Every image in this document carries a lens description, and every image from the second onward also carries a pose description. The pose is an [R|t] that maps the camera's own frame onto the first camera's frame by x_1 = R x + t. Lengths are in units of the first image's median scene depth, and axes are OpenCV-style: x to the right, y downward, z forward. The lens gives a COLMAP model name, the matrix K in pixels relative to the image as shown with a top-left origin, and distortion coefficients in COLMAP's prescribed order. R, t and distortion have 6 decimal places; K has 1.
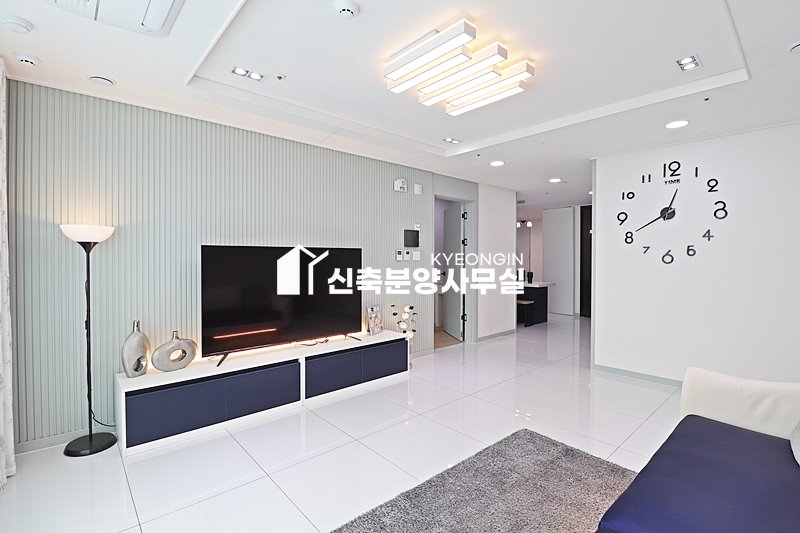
lens RADIAL K [[371.1, 0, 400.4], [0, 371.1, 263.9], [0, 0, 1]] dist [0.002689, -0.015469]
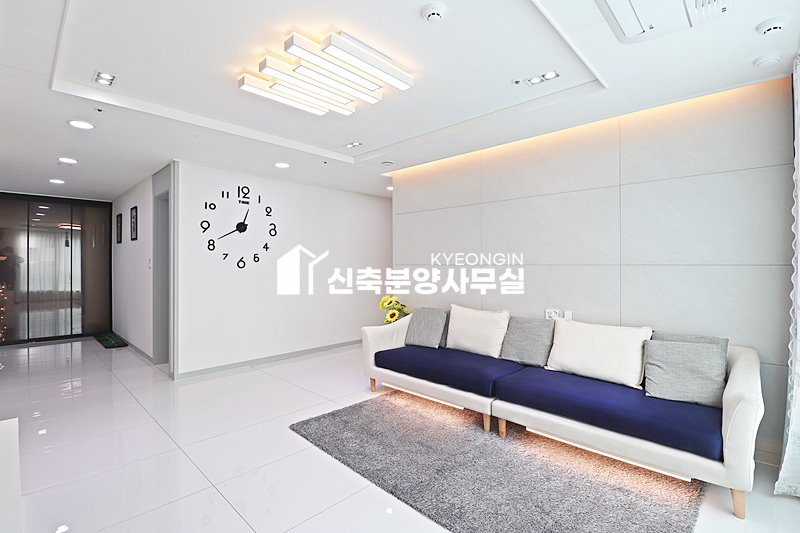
lens RADIAL K [[371.1, 0, 400.4], [0, 371.1, 263.9], [0, 0, 1]] dist [0.002689, -0.015469]
pose [[-0.079119, -0.001060, 0.996865, -0.521205], [0.017997, 0.999835, 0.002491, -0.007683], [-0.996703, 0.018138, -0.079087, 0.540497]]
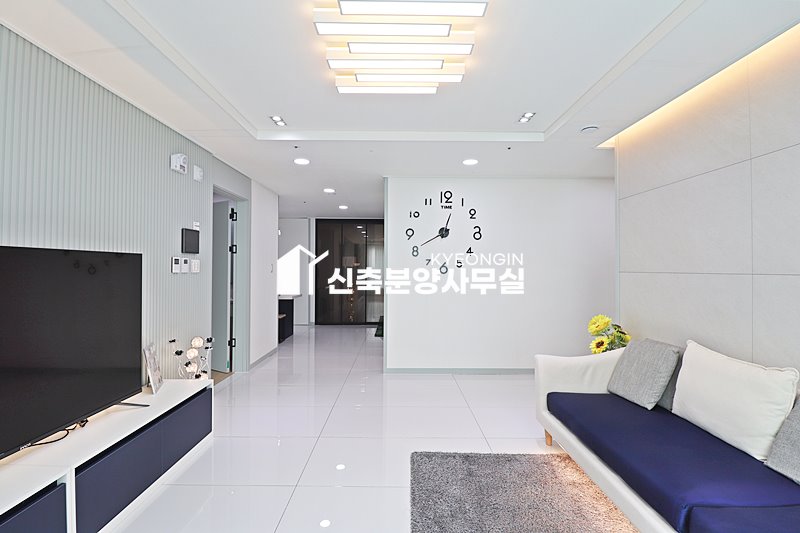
lens RADIAL K [[371.1, 0, 400.4], [0, 371.1, 263.9], [0, 0, 1]] dist [0.002689, -0.015469]
pose [[0.662392, 0.009779, 0.749094, -0.275462], [0.010344, 0.999700, -0.022198, -0.006679], [-0.749086, 0.022452, 0.662092, 0.280219]]
